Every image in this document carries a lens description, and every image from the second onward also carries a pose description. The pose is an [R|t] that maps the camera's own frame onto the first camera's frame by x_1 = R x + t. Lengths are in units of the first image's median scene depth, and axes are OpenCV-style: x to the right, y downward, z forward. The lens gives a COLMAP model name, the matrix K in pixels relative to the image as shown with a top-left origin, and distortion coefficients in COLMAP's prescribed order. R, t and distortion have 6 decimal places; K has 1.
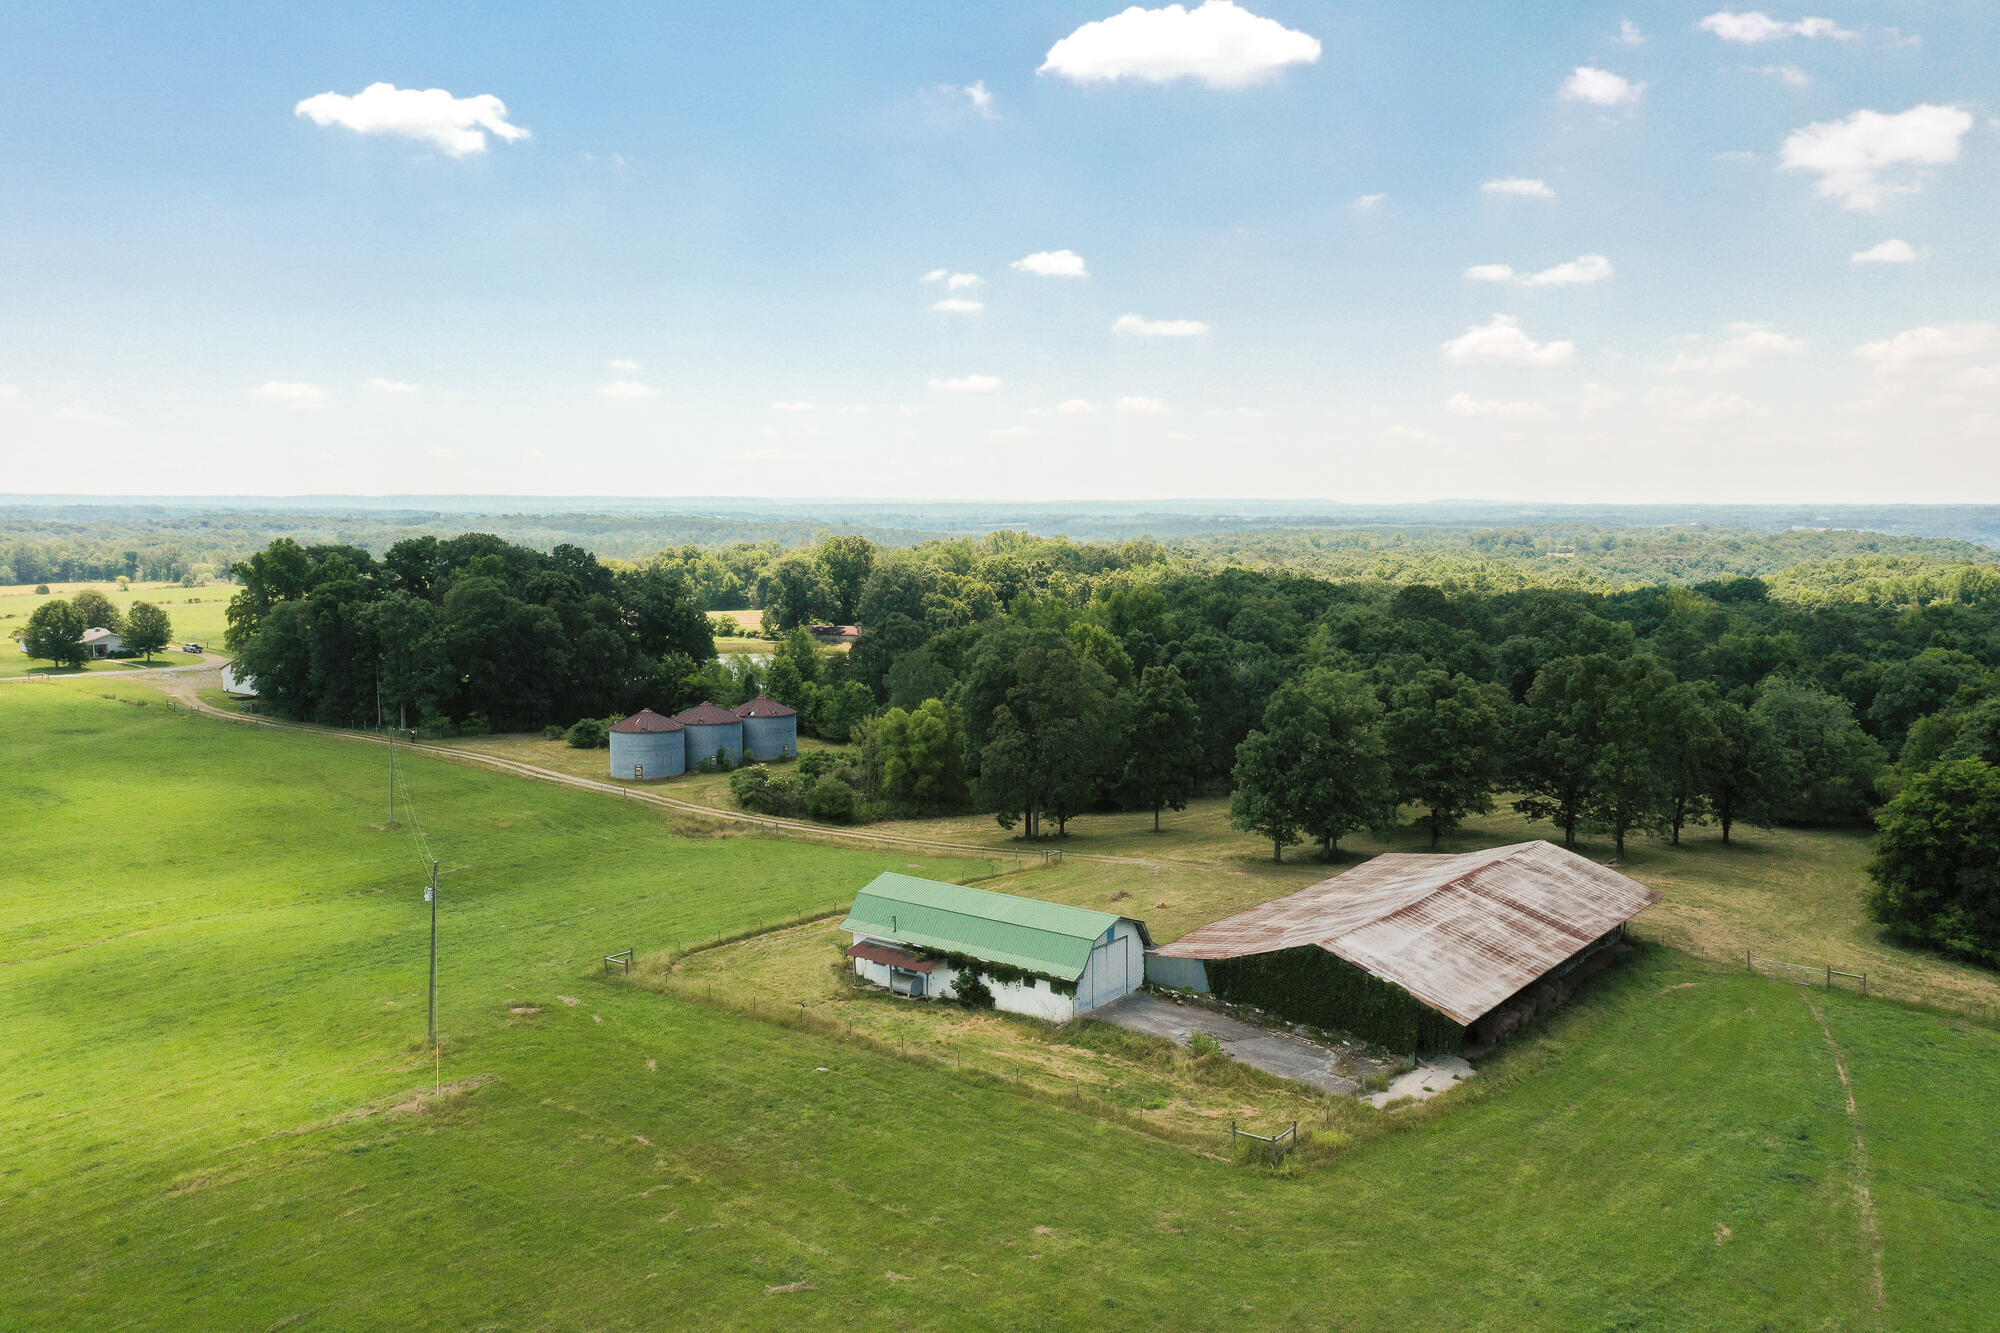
lens RADIAL K [[1586.1, 0, 1003.9], [0, 1586.1, 668.9], [0, 0, 1]] dist [0.010490, 0.013087]
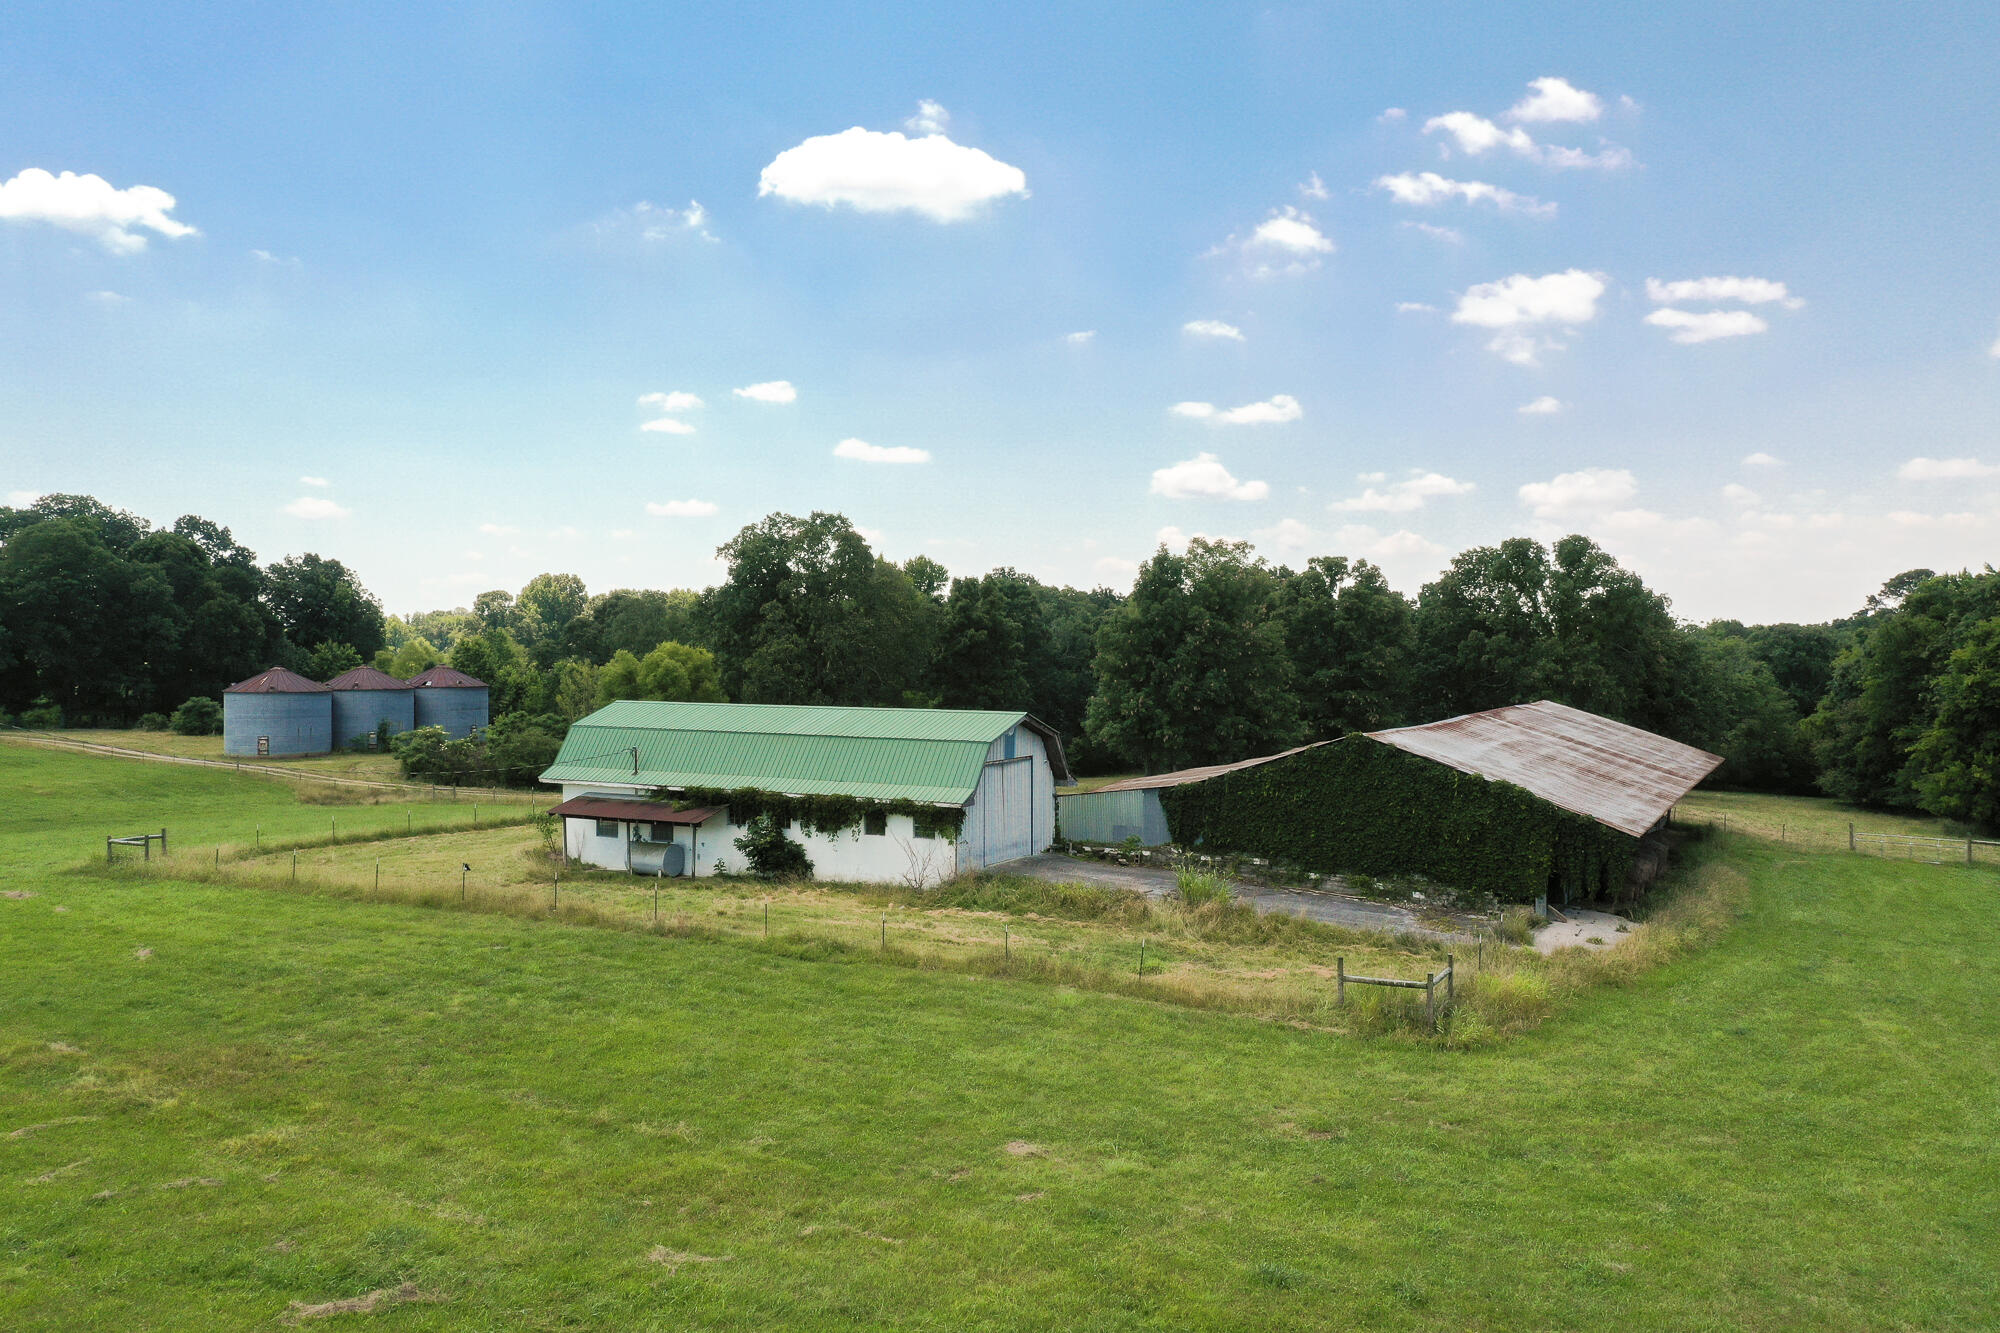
lens RADIAL K [[1593.2, 0, 1000.0], [0, 1593.2, 666.5], [0, 0, 1]] dist [0.014030, 0.008429]
pose [[0.985252, -0.001155, 0.171108, -0.038290], [0.015197, 0.996616, -0.080779, 0.185172], [-0.170436, 0.082188, 0.981935, 0.410317]]
